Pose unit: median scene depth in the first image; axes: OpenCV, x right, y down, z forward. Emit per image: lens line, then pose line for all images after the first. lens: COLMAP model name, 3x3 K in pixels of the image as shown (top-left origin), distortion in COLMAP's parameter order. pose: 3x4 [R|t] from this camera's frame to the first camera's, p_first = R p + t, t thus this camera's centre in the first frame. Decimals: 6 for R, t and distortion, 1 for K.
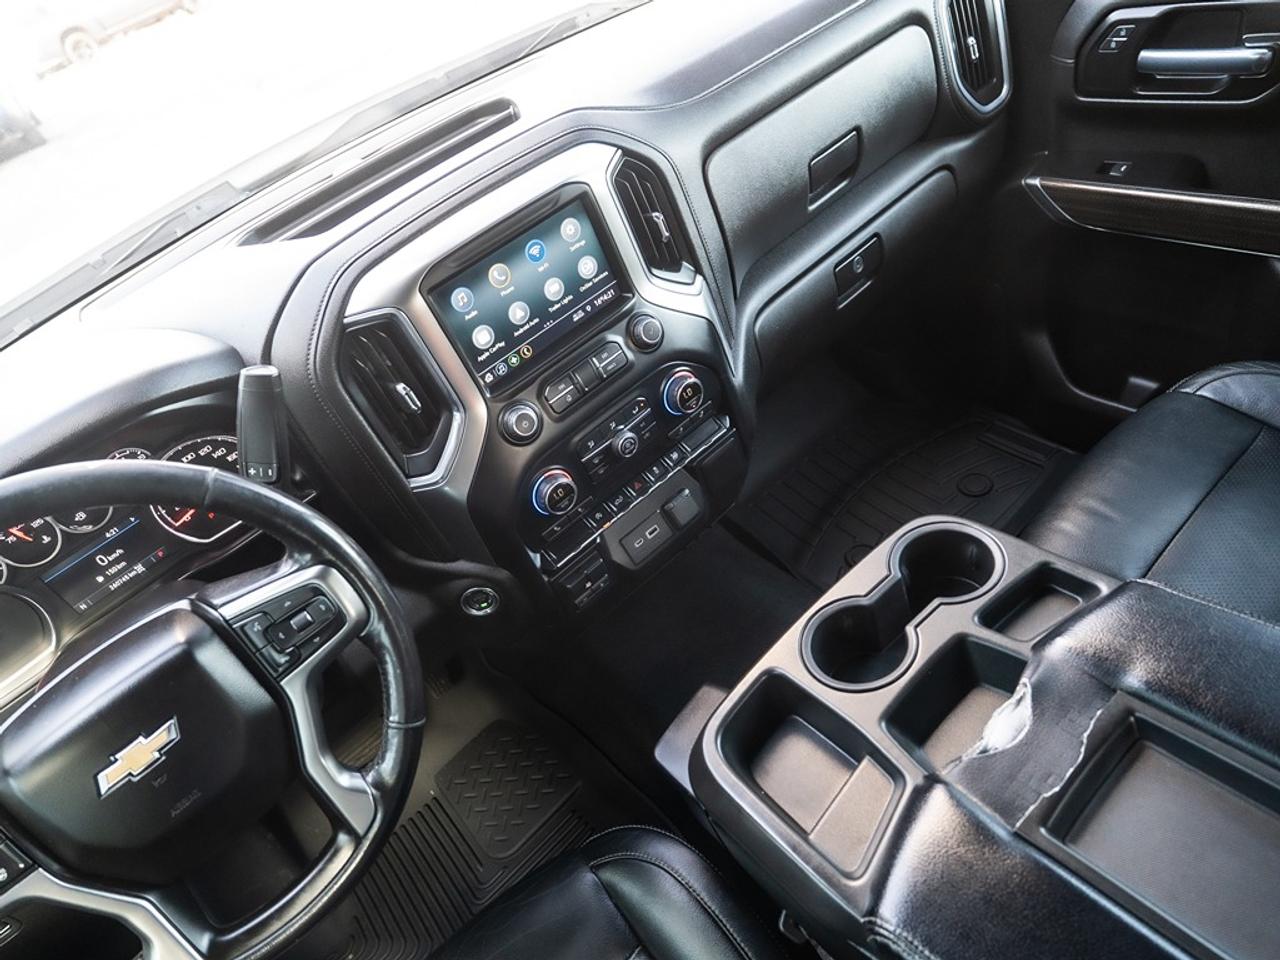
lens RADIAL K [[785.2, 0, 640.0], [0, 785.2, 480.0], [0, 0, 1]] dist [-0.010371, -0.000724]
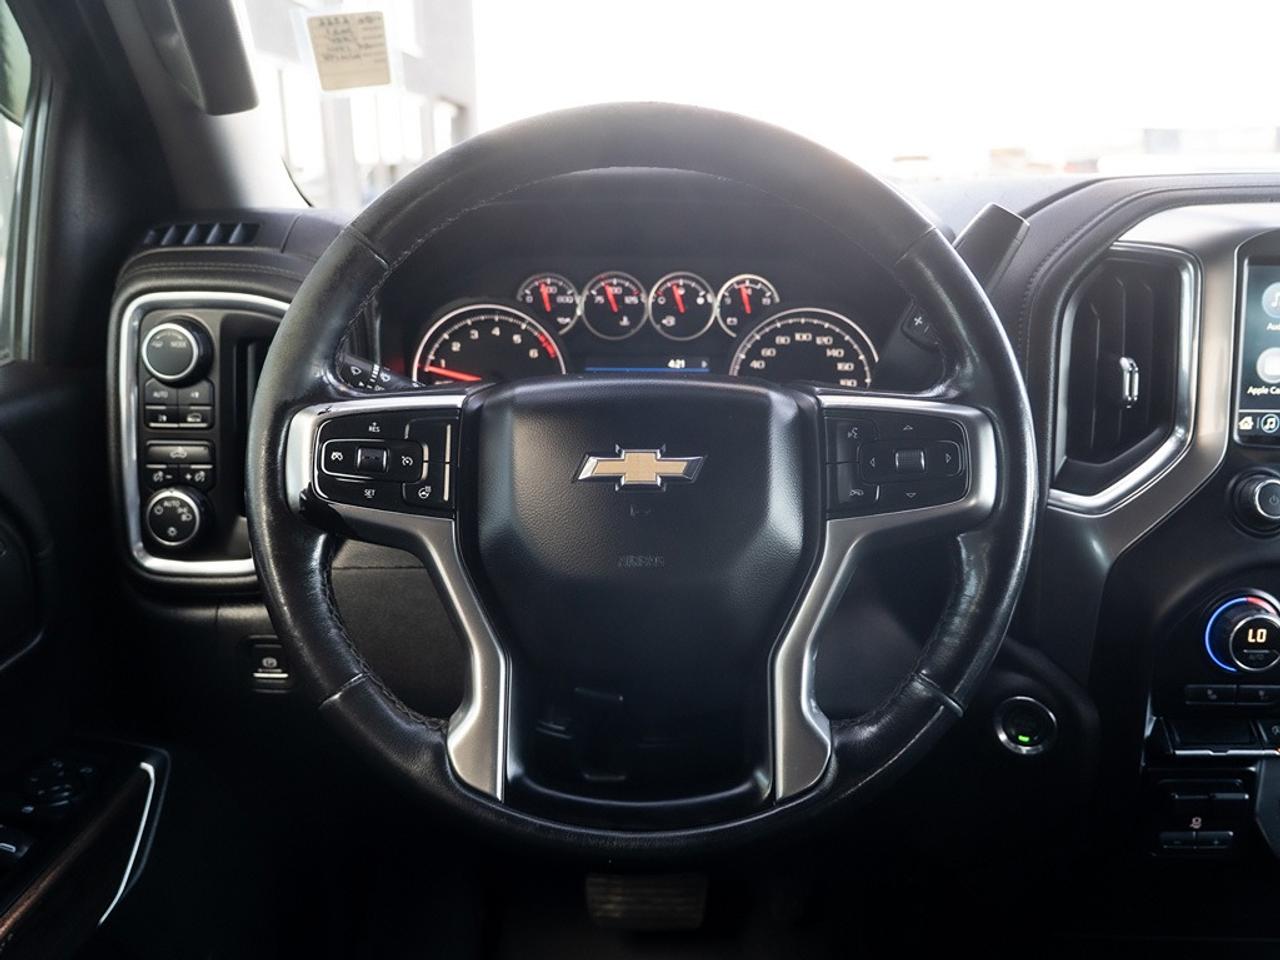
lens RADIAL K [[1055.1, 0, 640.0], [0, 1055.1, 480.0], [0, 0, 1]] dist [-0.019356, -0.000118]
pose [[0.736200, 0.448247, -0.507035, -0.098511], [-0.600317, 0.778435, -0.183463, 0.362162], [0.312457, 0.439447, 0.842174, 0.125473]]
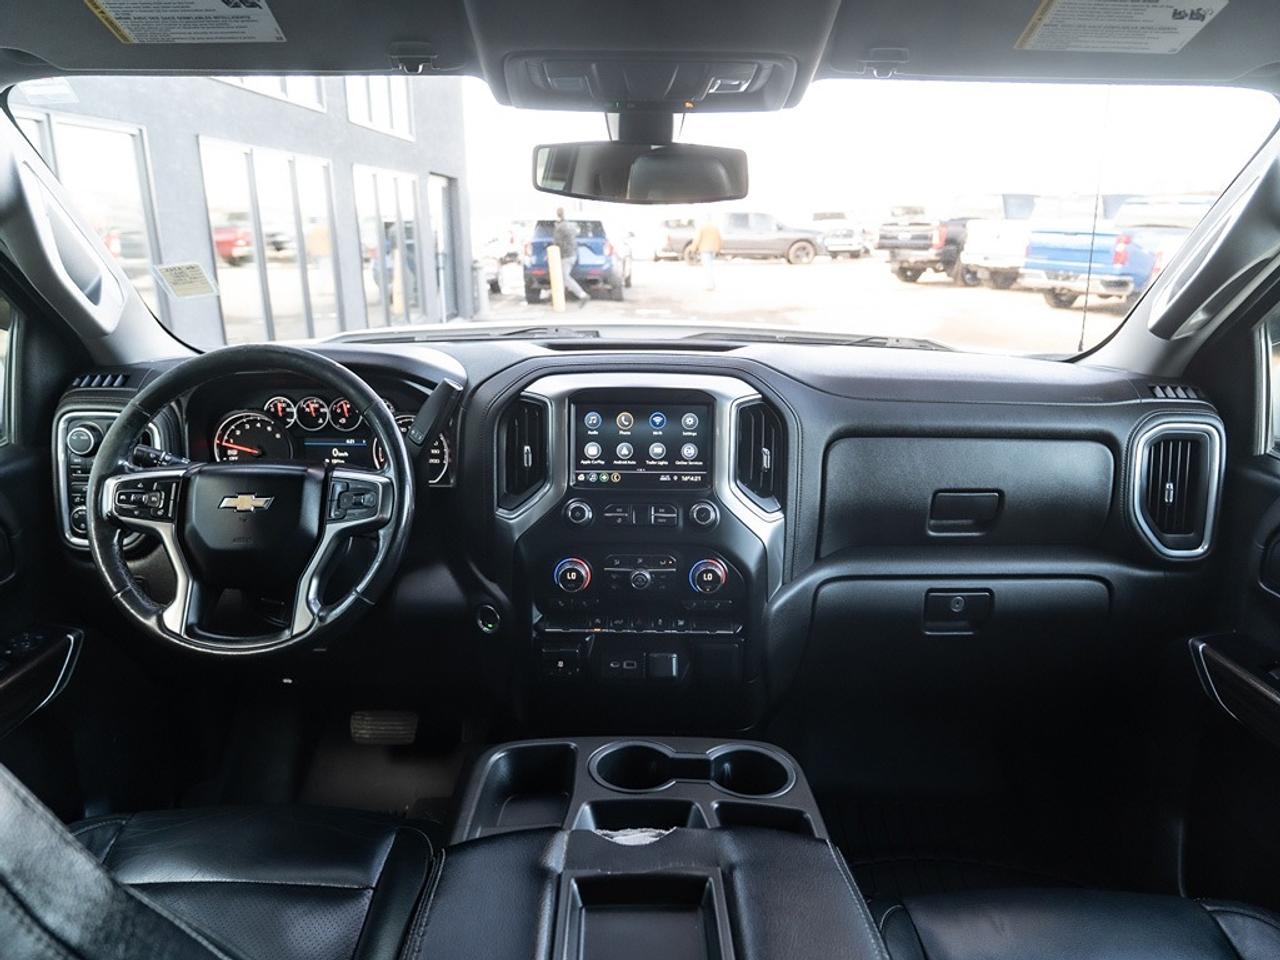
lens RADIAL K [[882.8, 0, 640.0], [0, 882.8, 480.0], [0, 0, 1]] dist [-0.004305, -0.000378]
pose [[0.736552, 0.456168, -0.499402, 0.658015], [-0.602266, 0.778361, -0.177285, 0.087458], [0.307843, 0.431352, 0.848038, -0.292608]]
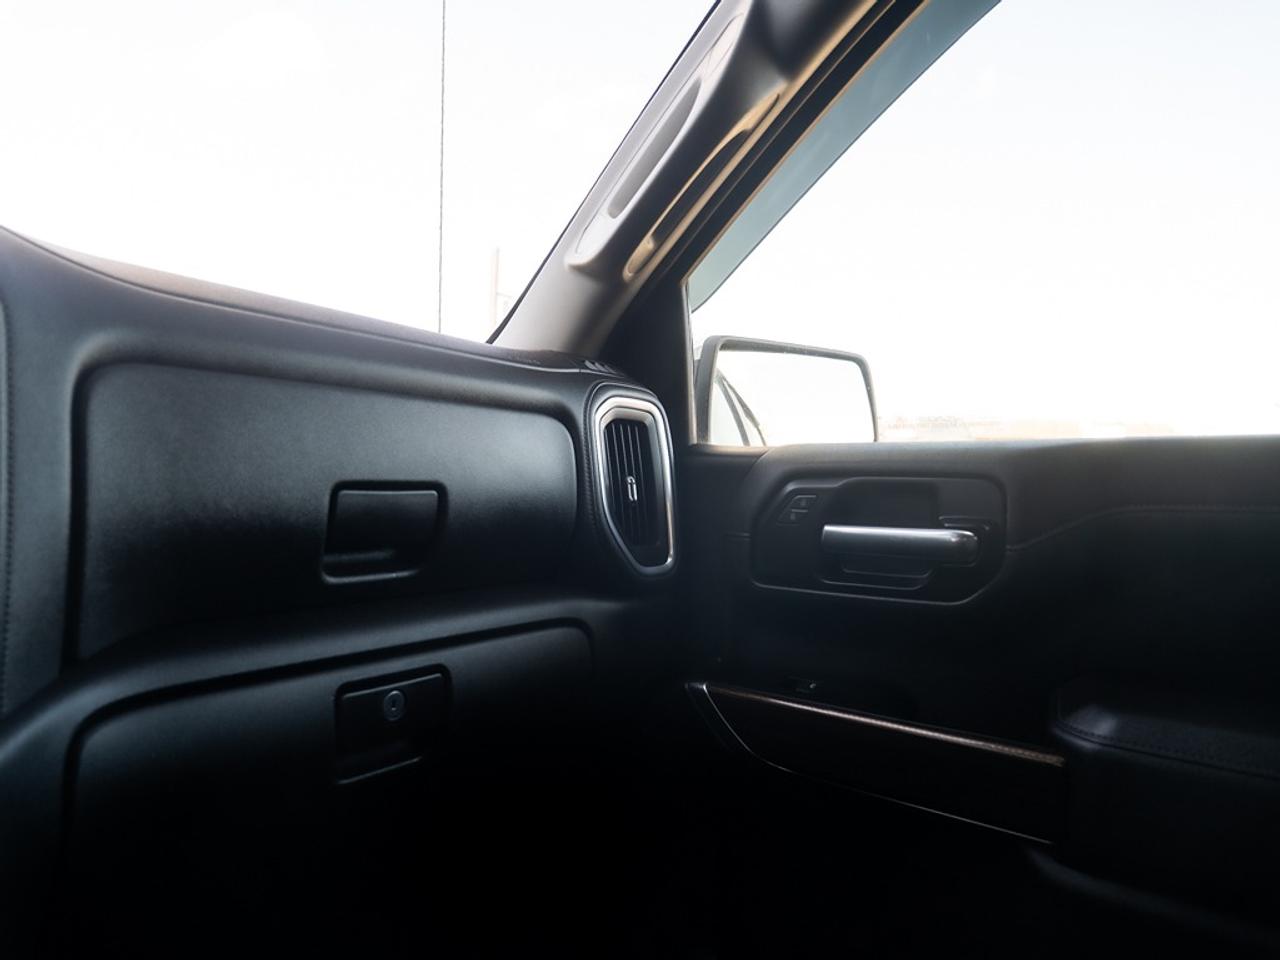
lens RADIAL K [[785.2, 0, 640.0], [0, 785.2, 480.0], [0, 0, 1]] dist [-0.010371, -0.000724]
pose [[0.927507, 0.324798, 0.185030, 0.390970], [-0.107784, 0.706346, -0.699612, -0.025070], [-0.357928, 0.628952, 0.690150, 0.621352]]
